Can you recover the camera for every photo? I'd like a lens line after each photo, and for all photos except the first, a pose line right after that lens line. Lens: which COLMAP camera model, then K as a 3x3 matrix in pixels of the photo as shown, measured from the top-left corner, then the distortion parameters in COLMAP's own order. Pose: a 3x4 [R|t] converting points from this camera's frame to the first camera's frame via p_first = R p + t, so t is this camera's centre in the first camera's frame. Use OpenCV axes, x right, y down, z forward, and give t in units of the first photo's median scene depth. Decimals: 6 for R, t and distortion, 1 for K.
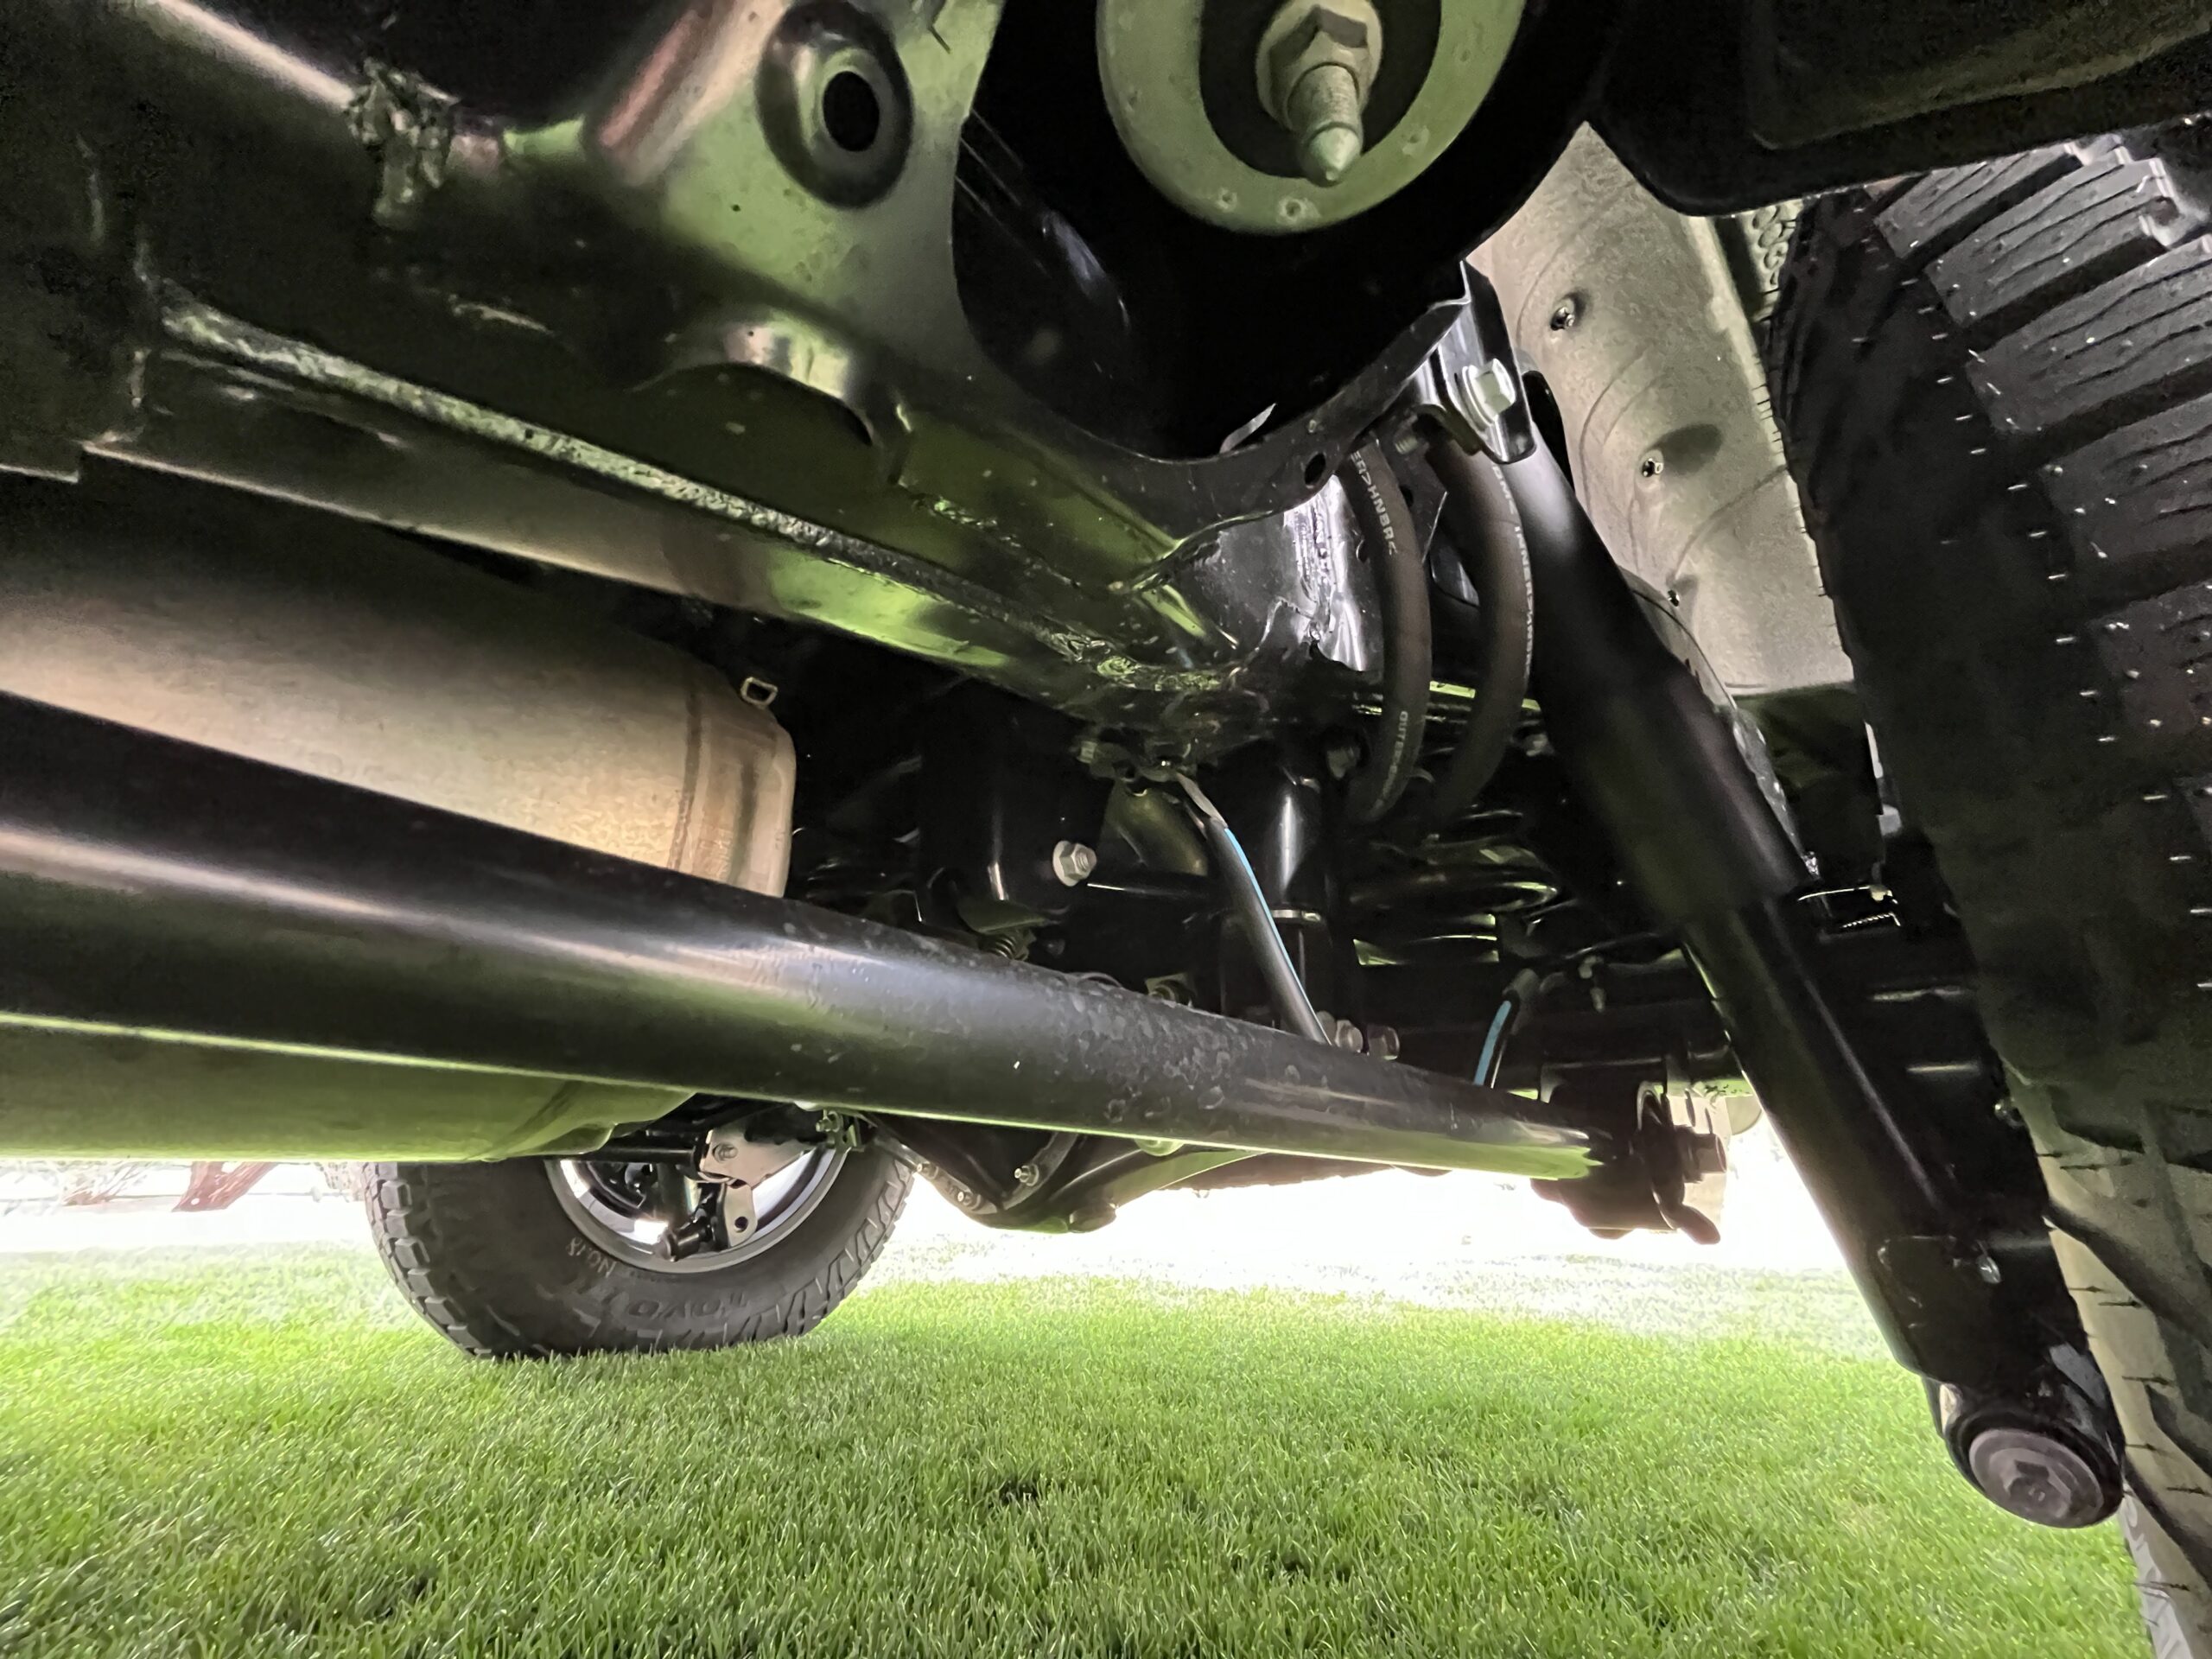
lens RADIAL K [[893.6, 0, 1105.5], [0, 893.6, 830.1], [0, 0, 1]] dist [-0.004150, 0.000052]
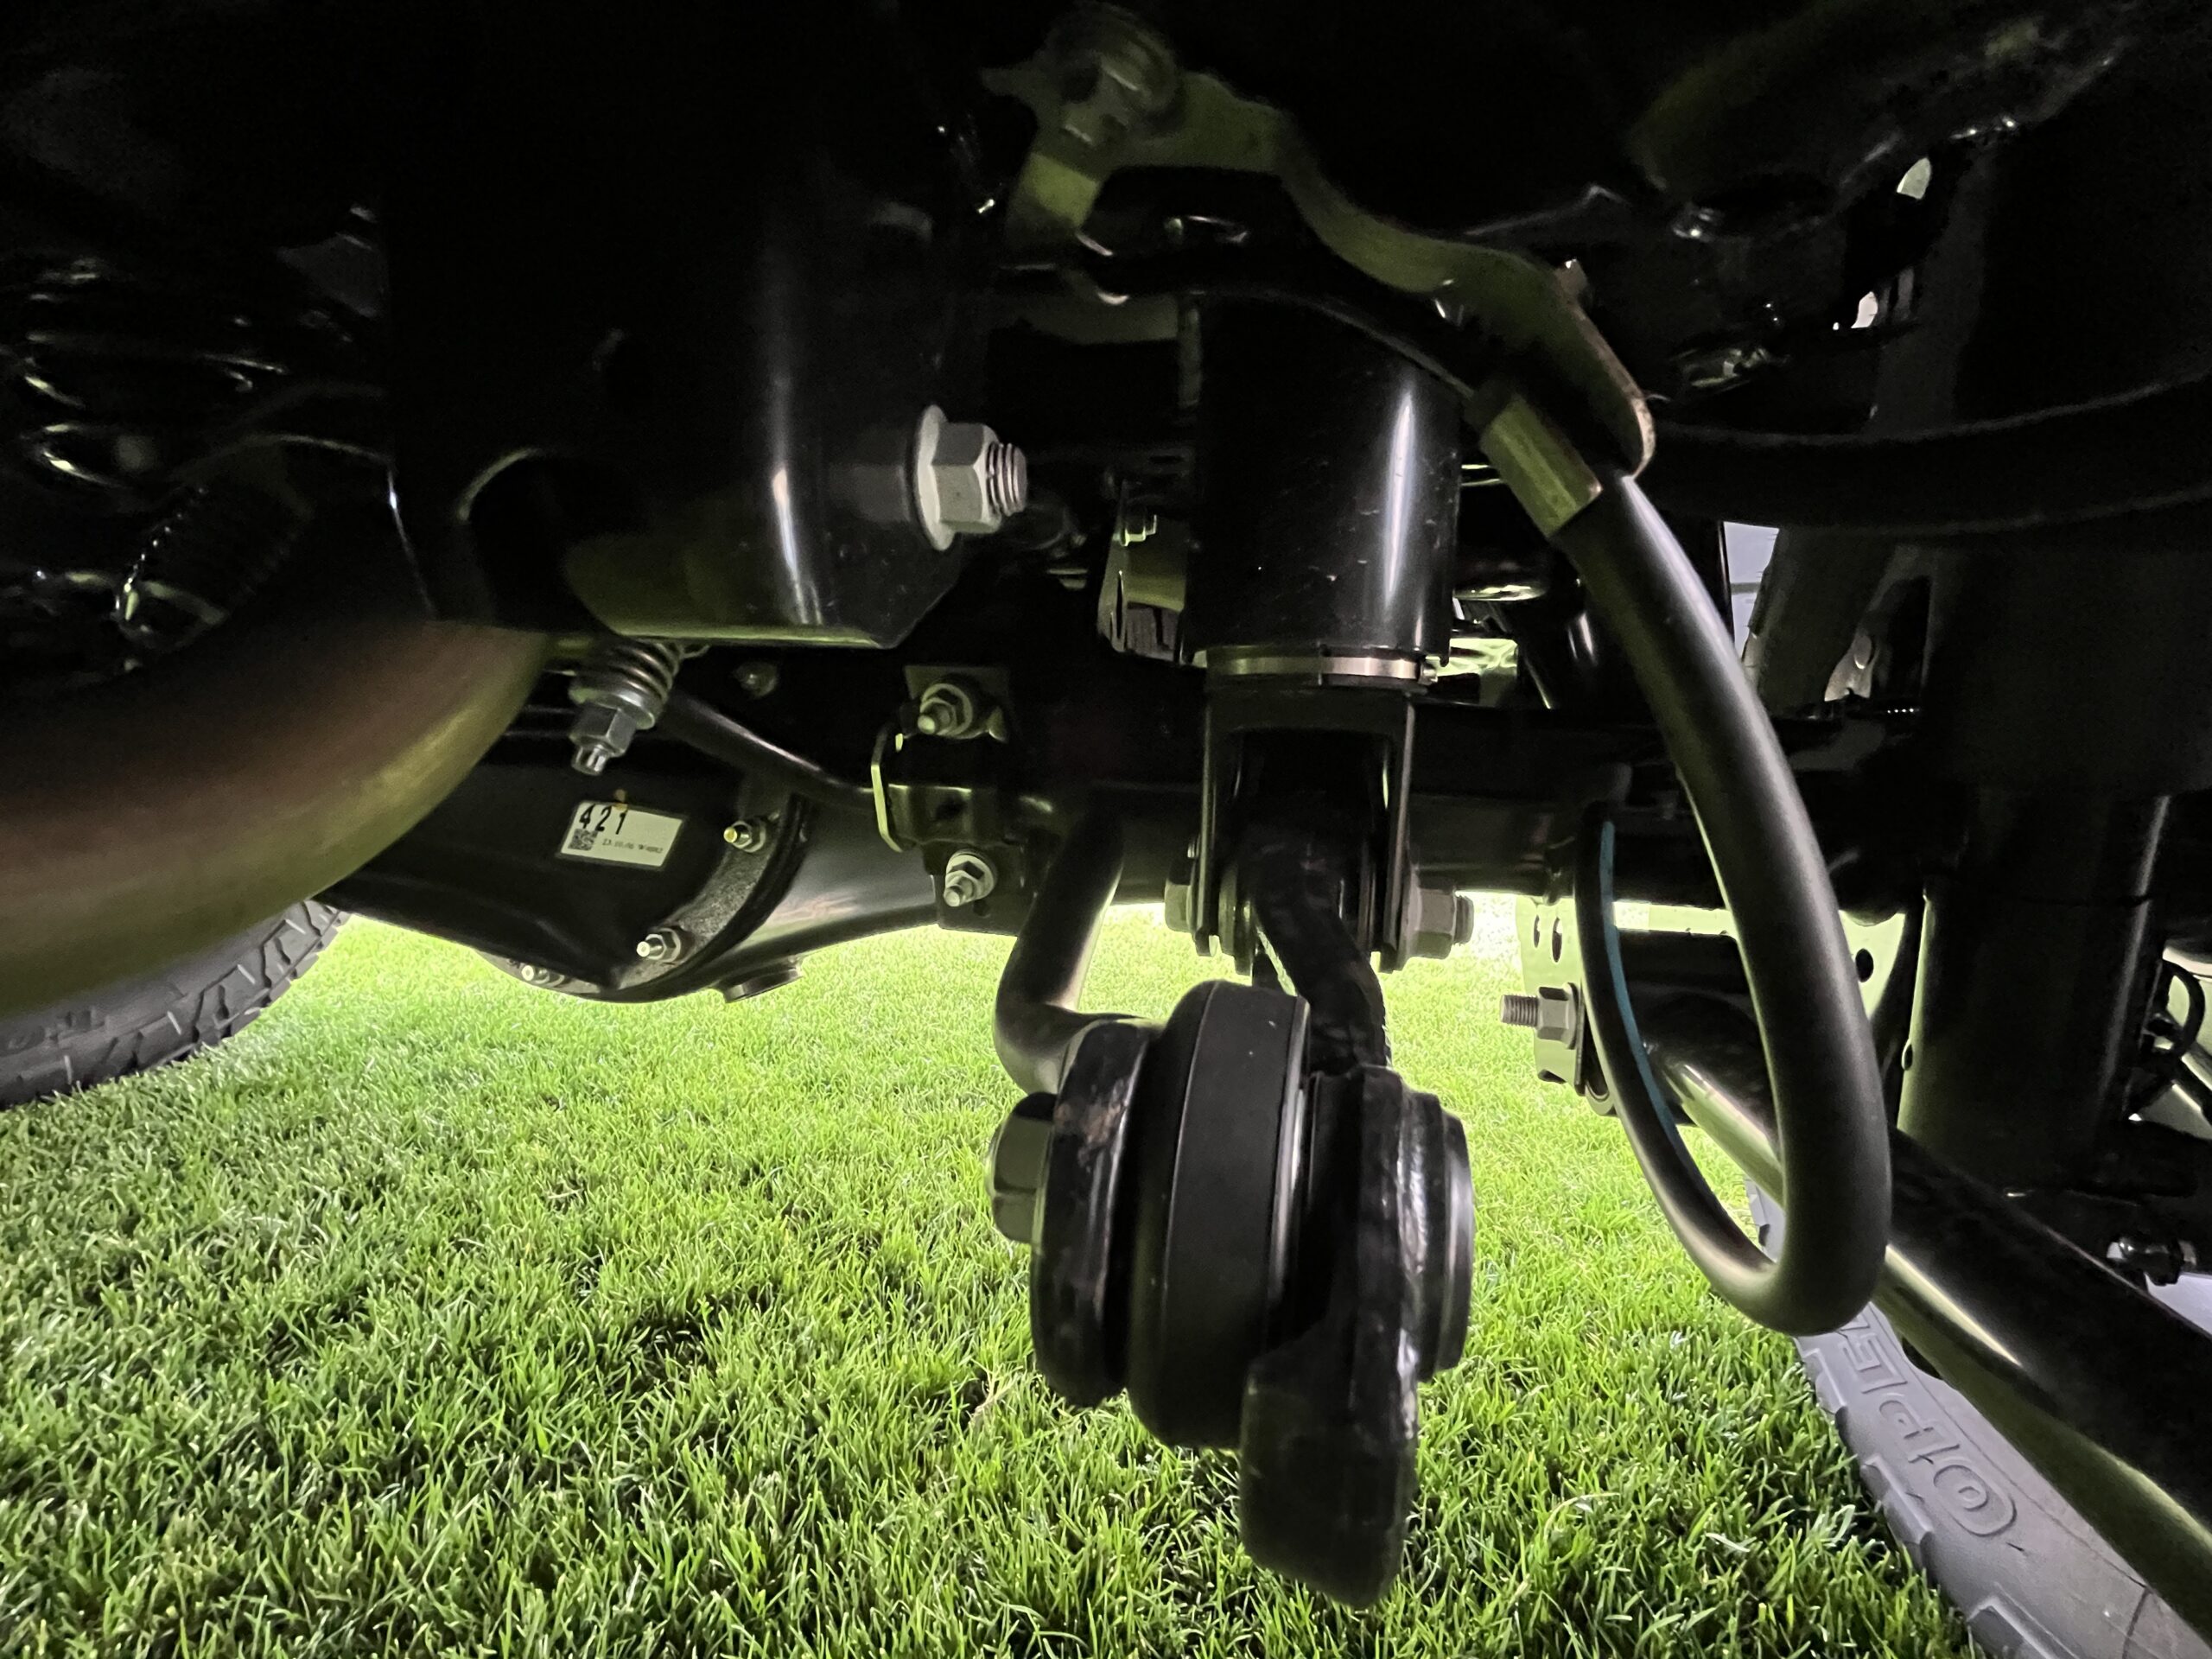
lens RADIAL K [[893.0, 0, 1106.0], [0, 893.0, 829.5], [0, 0, 1]] dist [-0.005960, 0.000441]
pose [[0.882482, -0.034658, 0.469068, -0.072042], [-0.190831, 0.885128, 0.424420, -0.000409], [-0.429894, -0.464056, 0.774495, 0.311293]]
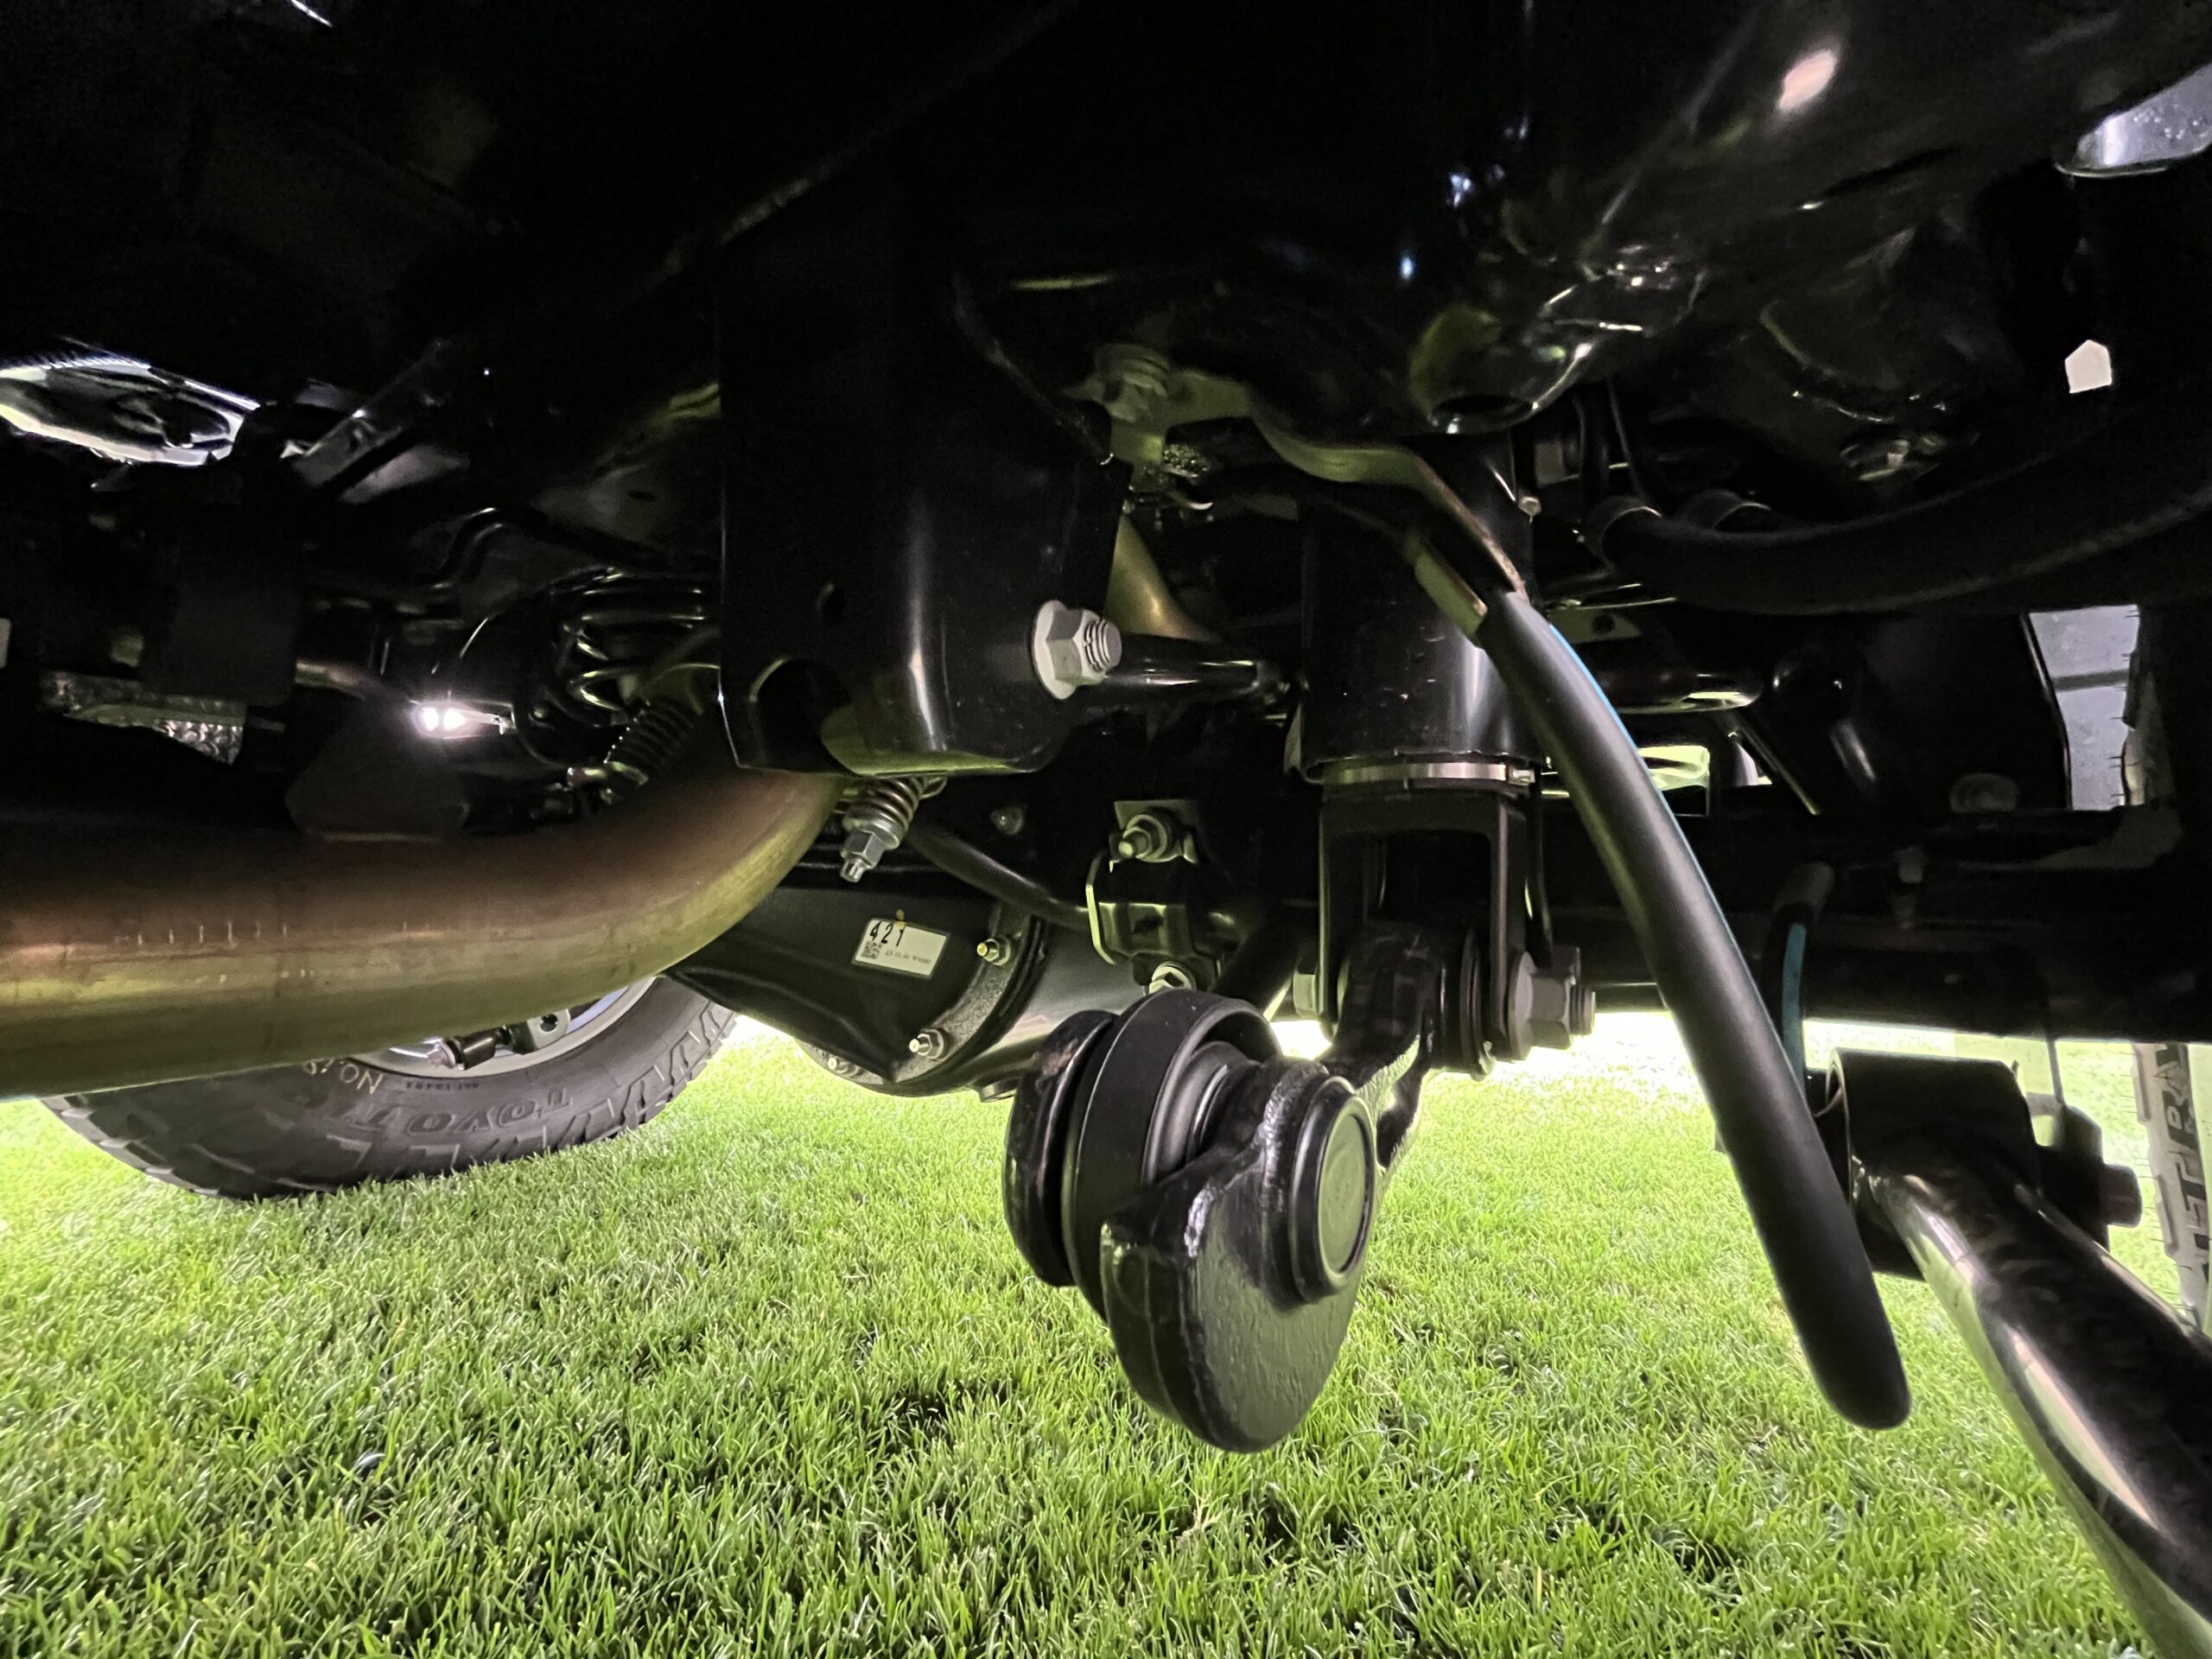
lens RADIAL K [[893.6, 0, 1105.5], [0, 893.6, 830.1], [0, 0, 1]] dist [-0.004150, 0.000052]
pose [[0.987100, 0.010107, 0.159787, -0.044199], [-0.059857, 0.948932, 0.309750, -0.009571], [-0.148497, -0.315319, 0.937296, 0.252310]]
